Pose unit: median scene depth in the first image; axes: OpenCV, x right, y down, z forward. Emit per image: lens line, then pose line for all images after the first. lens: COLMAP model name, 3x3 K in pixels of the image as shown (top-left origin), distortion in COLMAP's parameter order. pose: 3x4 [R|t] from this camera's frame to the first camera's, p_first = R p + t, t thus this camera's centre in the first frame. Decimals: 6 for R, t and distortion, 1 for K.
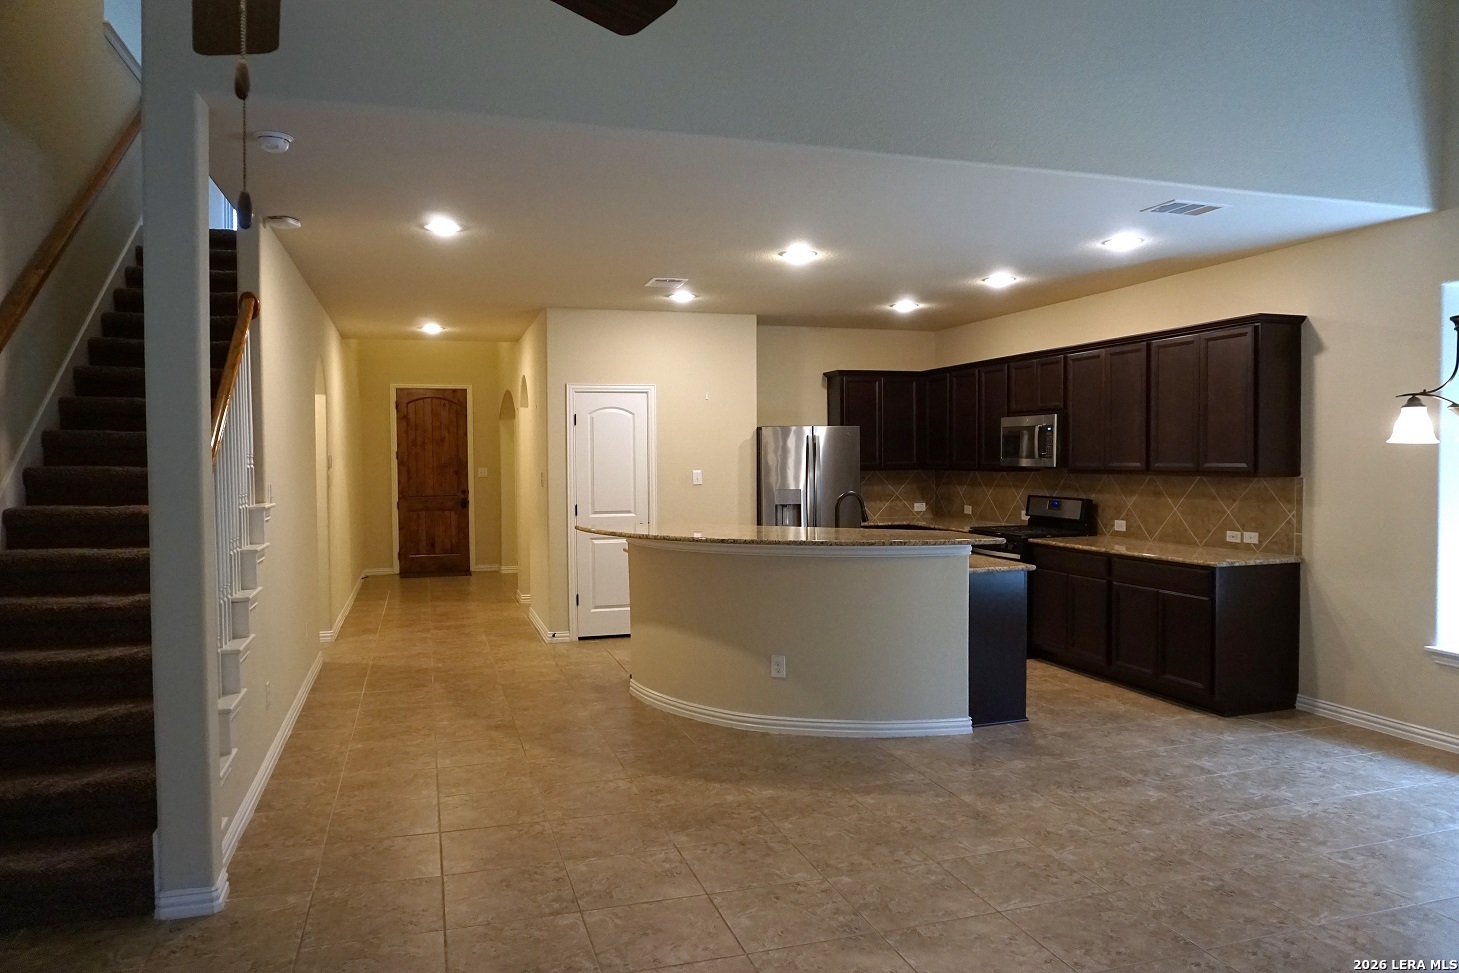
lens RADIAL K [[977.9, 0, 762.7], [0, 977.9, 511.1], [0, 0, 1]] dist [-0.049957, 0.027037]
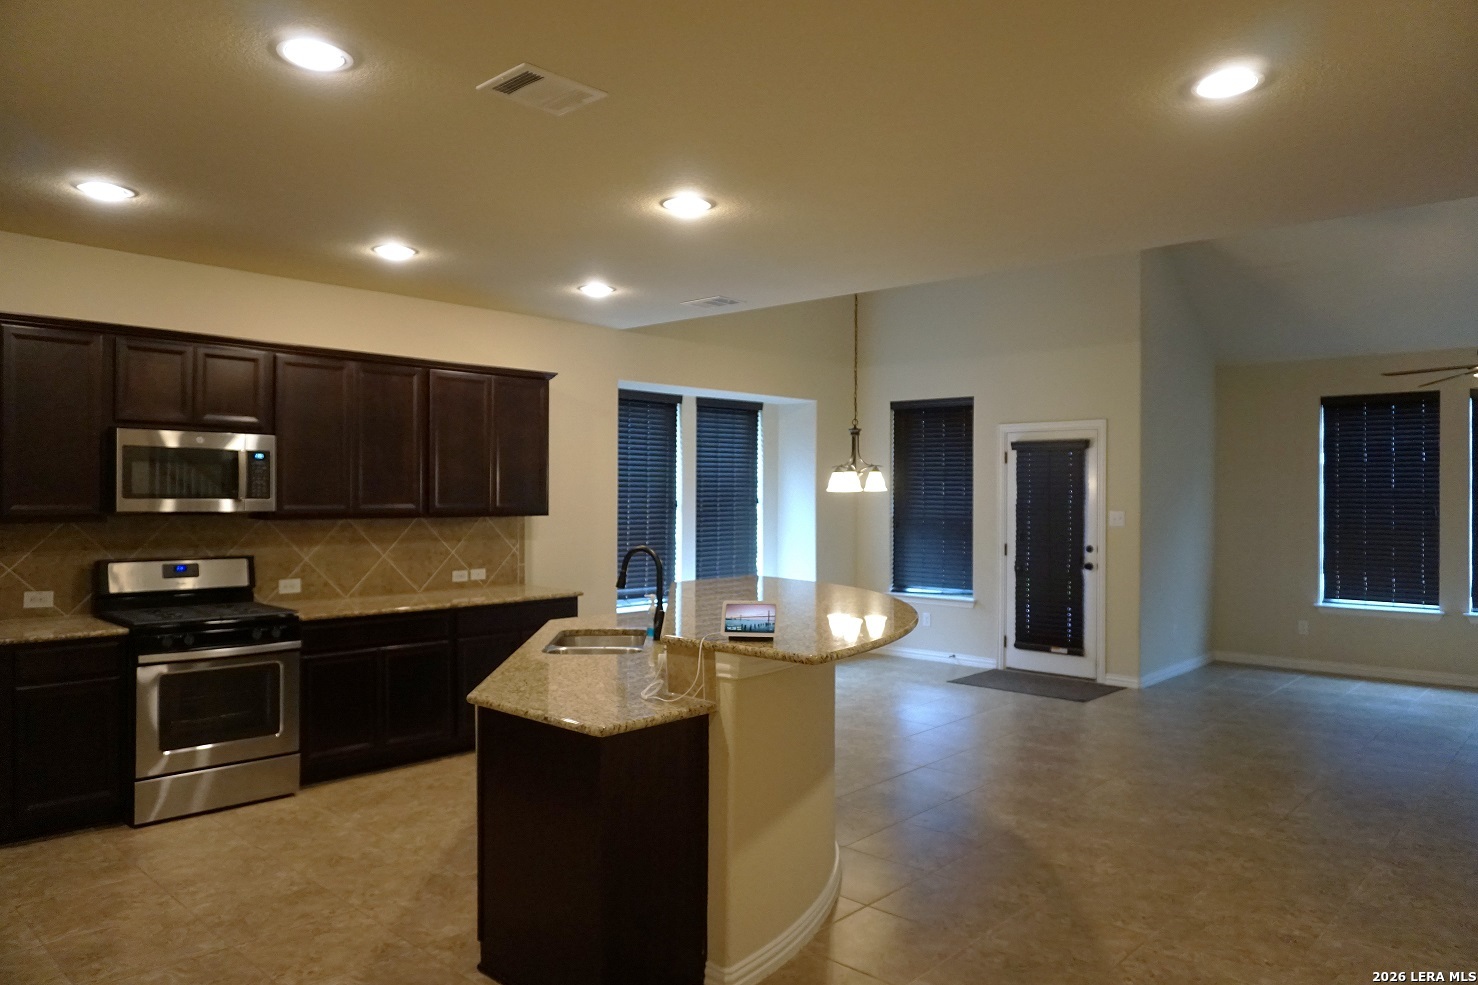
lens RADIAL K [[990.6, 0, 723.7], [0, 990.6, 492.1], [0, 0, 1]] dist [-0.049957, 0.027037]
pose [[-0.459017, 0.008344, 0.888388, -0.490667], [0.047246, 0.998770, 0.015030, -0.056028], [-0.887170, 0.048872, -0.458847, 1.071005]]
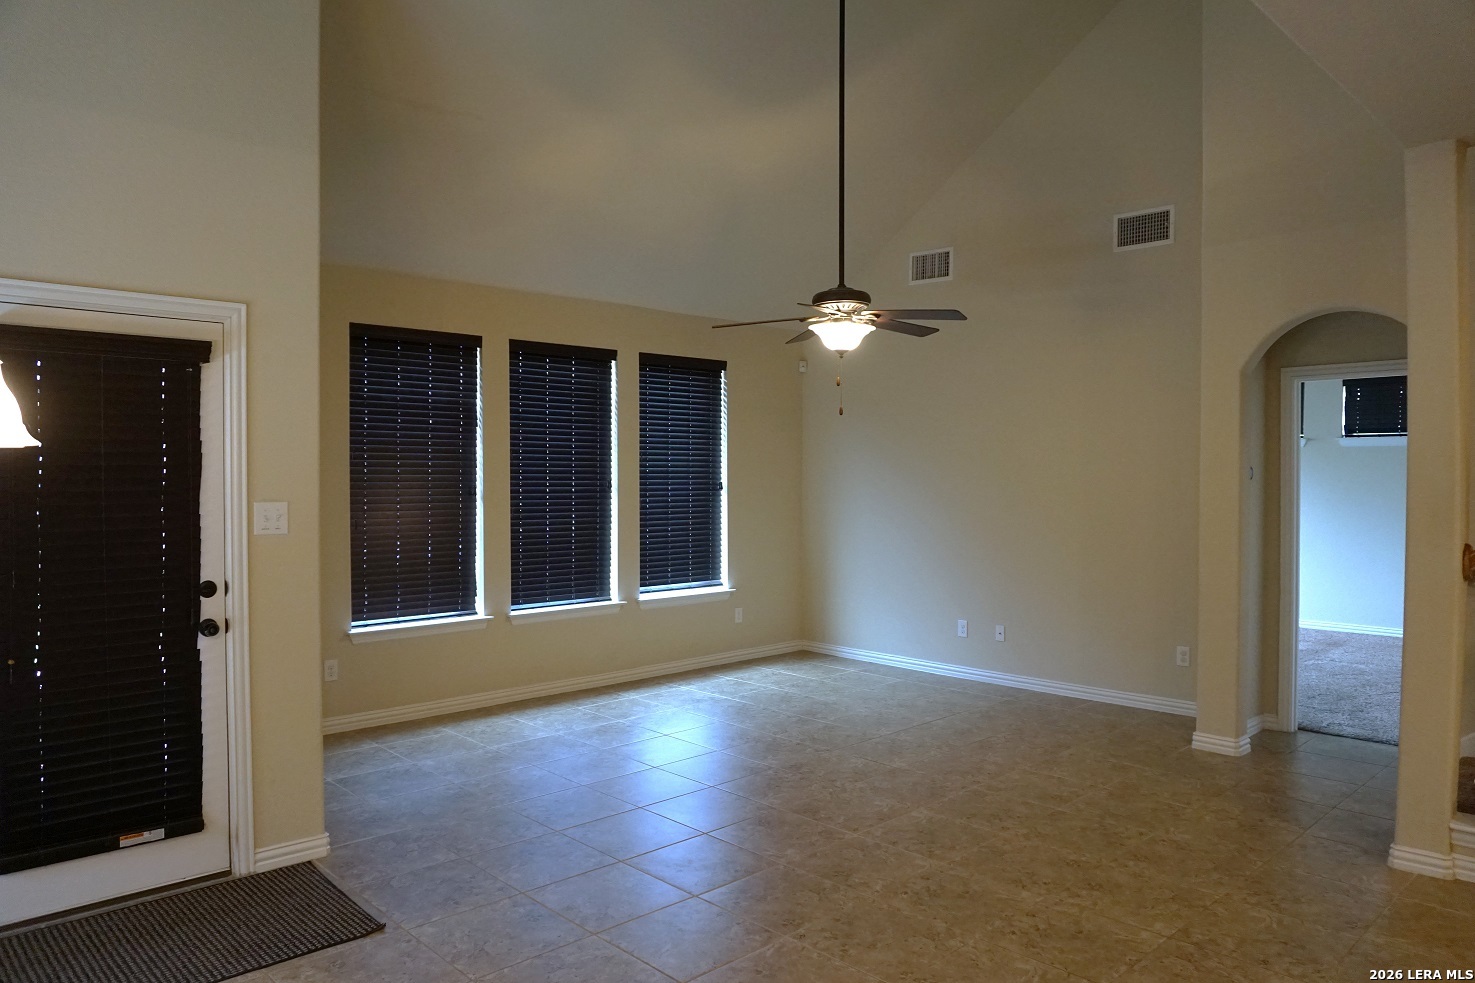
lens RADIAL K [[988.6, 0, 762.5], [0, 988.6, 499.1], [0, 0, 1]] dist [-0.049957, 0.027037]
pose [[-0.910258, 0.023808, -0.413356, 0.262791], [-0.009738, 0.996838, 0.078860, -0.042300], [0.413926, 0.075808, -0.907148, 0.752972]]
